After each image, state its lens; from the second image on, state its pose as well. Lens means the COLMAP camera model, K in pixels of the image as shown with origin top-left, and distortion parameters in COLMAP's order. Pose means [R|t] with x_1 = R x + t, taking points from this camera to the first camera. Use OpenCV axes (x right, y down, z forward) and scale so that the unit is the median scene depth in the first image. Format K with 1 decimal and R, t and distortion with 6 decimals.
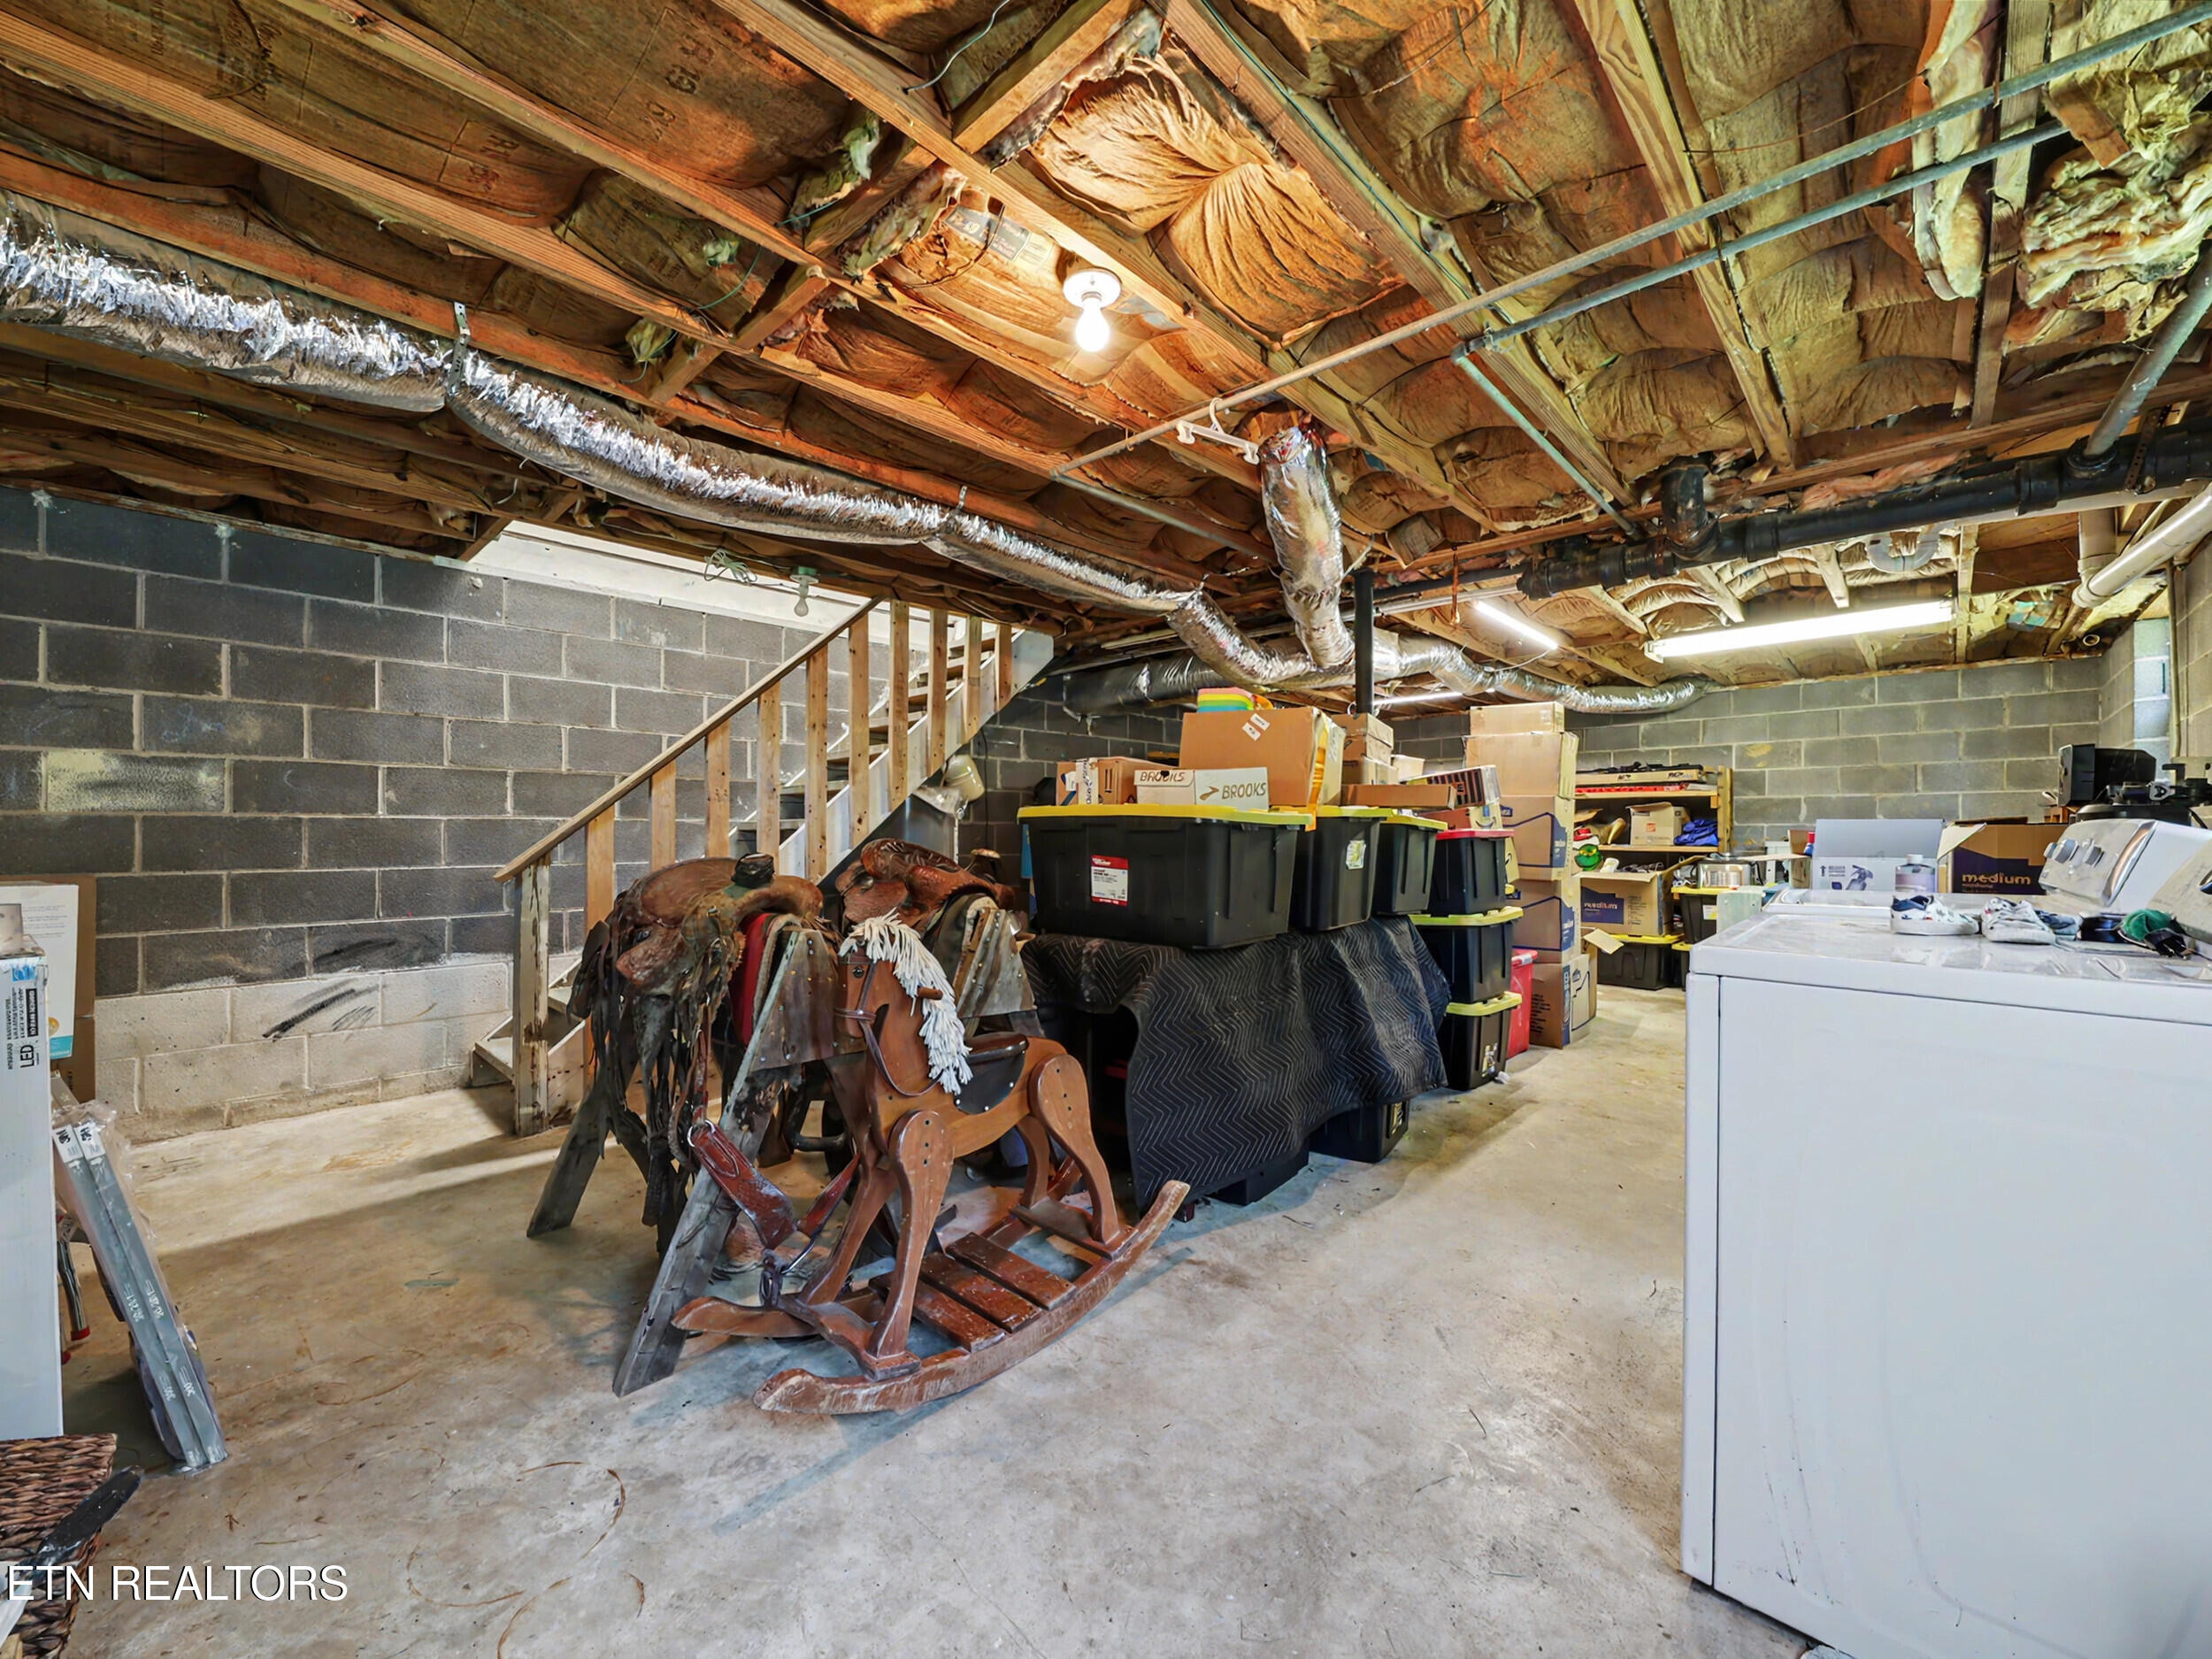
lens RADIAL K [[883.5, 0, 1107.7], [0, 883.5, 832.7], [0, 0, 1]] dist [-0.003603, -0.001887]
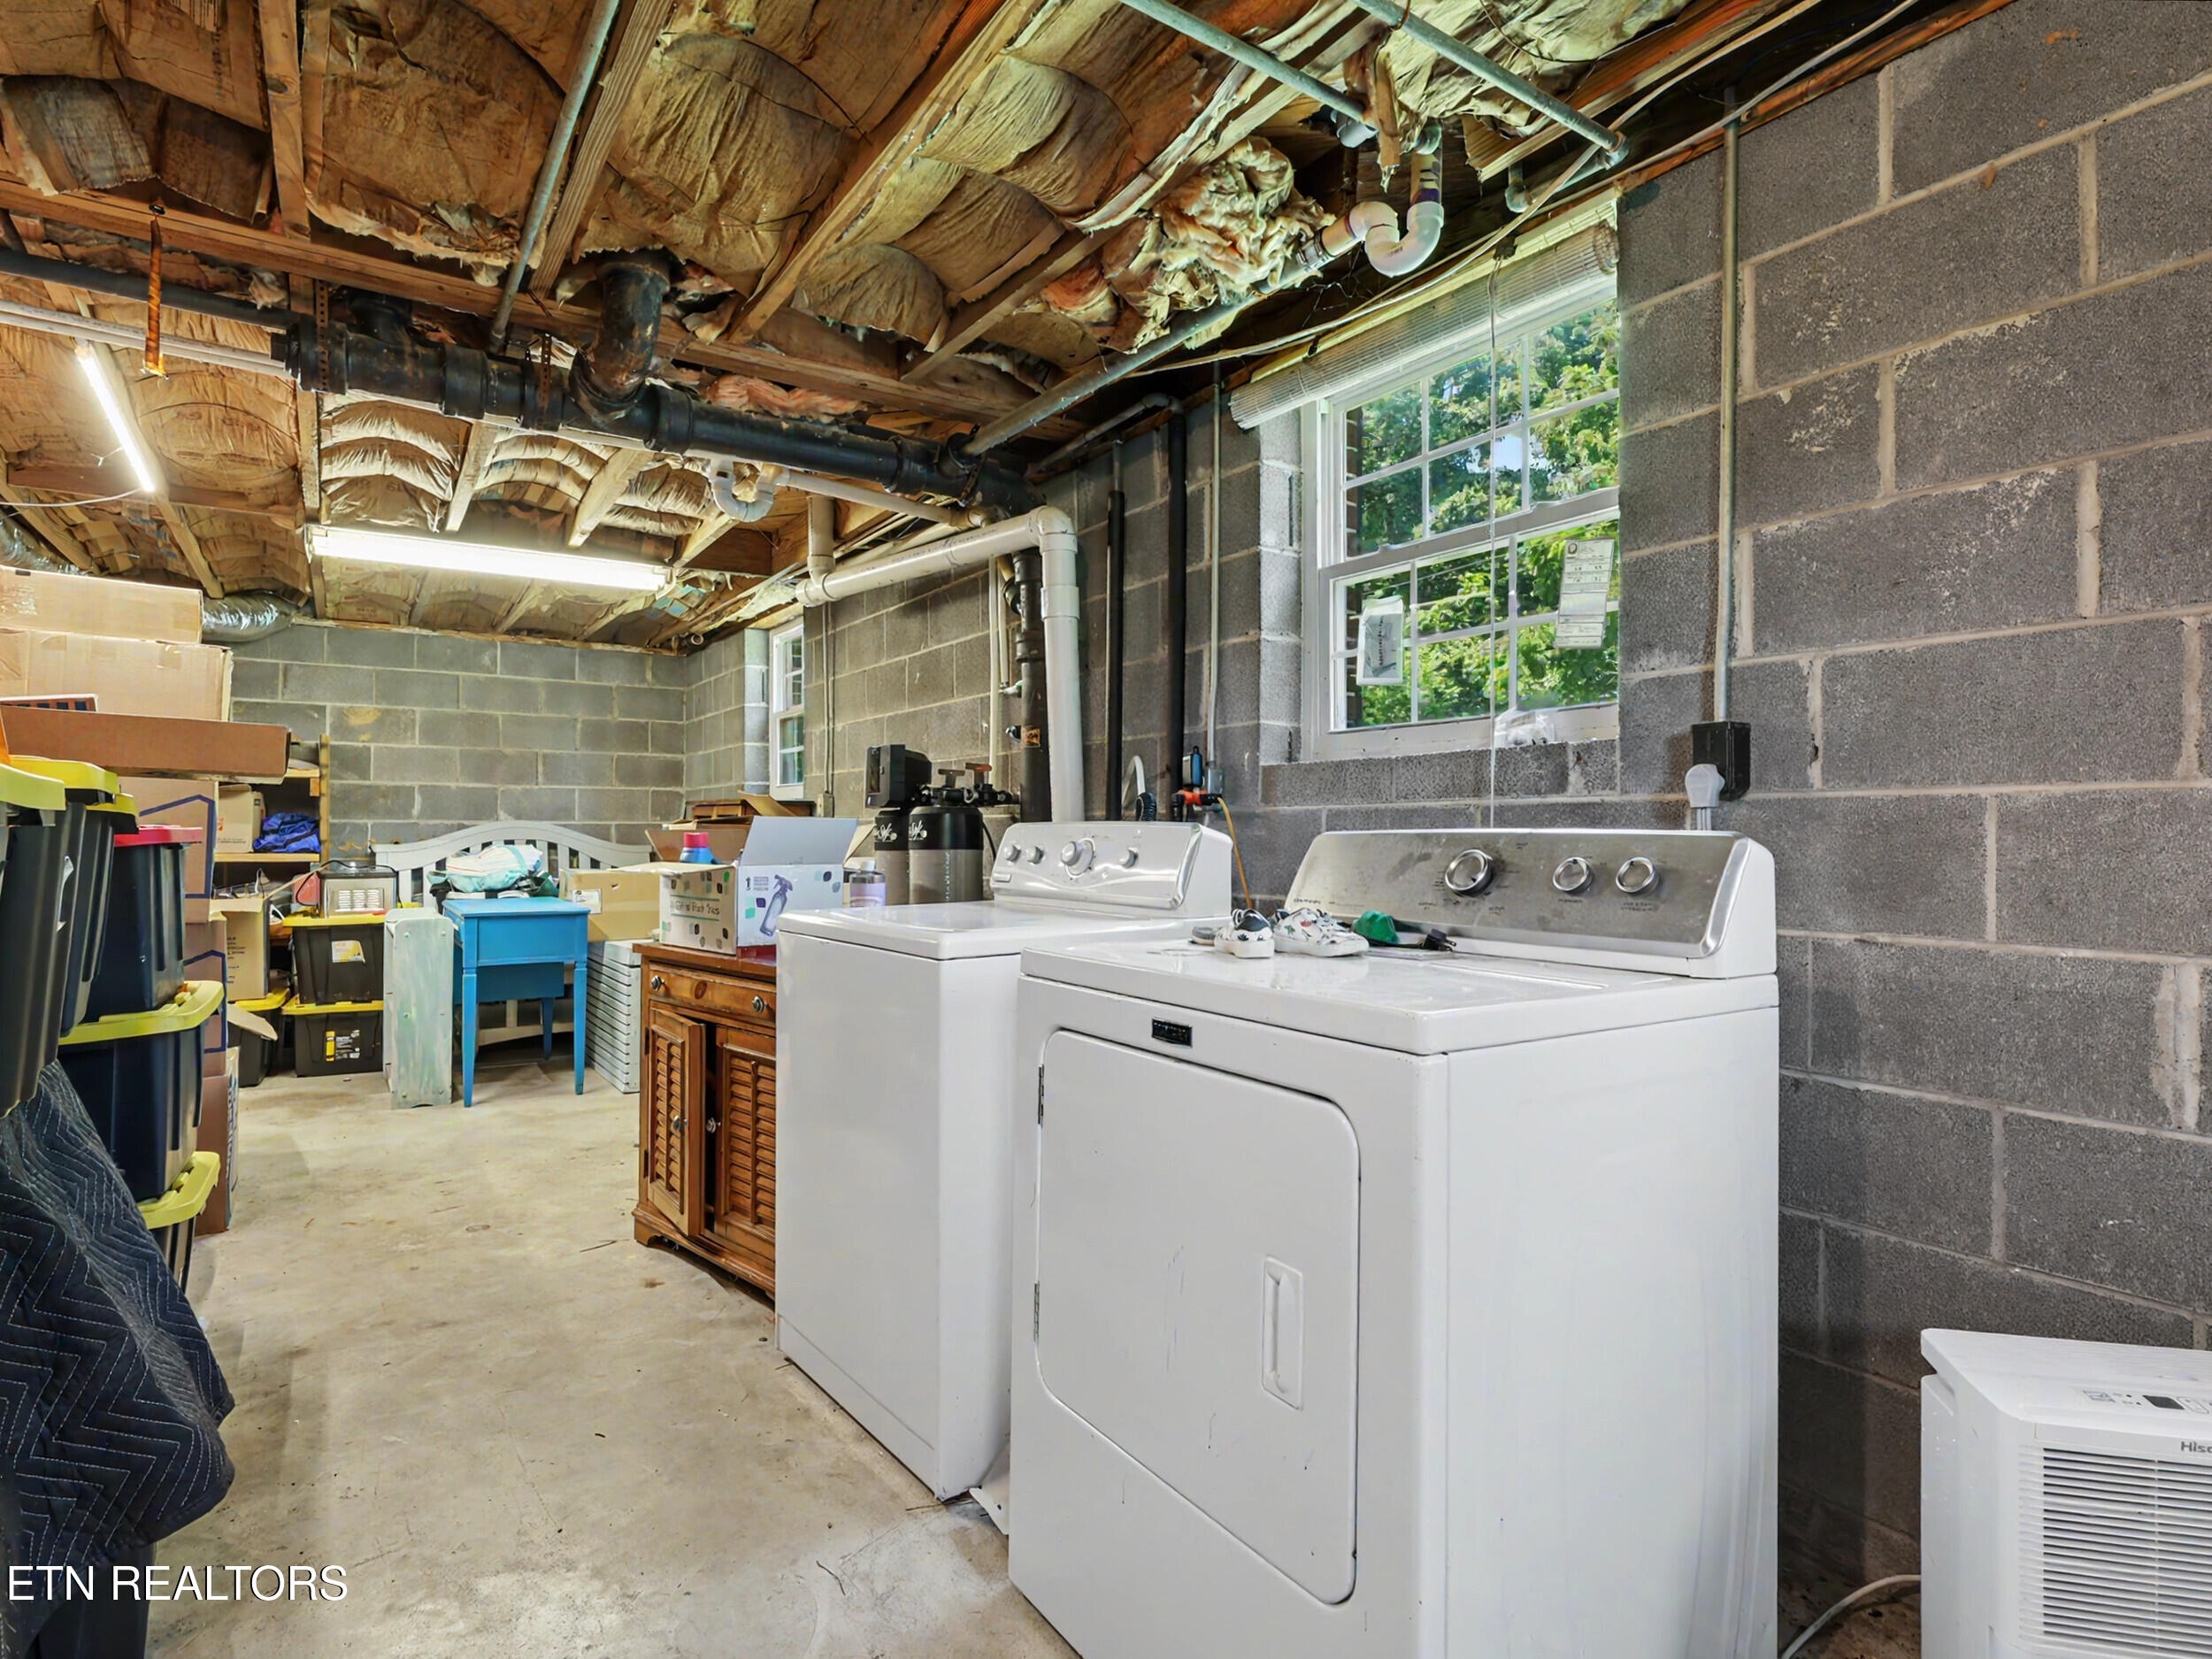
lens RADIAL K [[1160.2, 0, 1107.7], [0, 1160.2, 823.5], [0, 0, 1]] dist [-0.000123, -0.000303]
pose [[0.218863, 0.009308, 0.975711, -0.064541], [-0.002358, 0.999957, -0.009010, -0.000258], [-0.975753, -0.000329, 0.218876, 0.306722]]
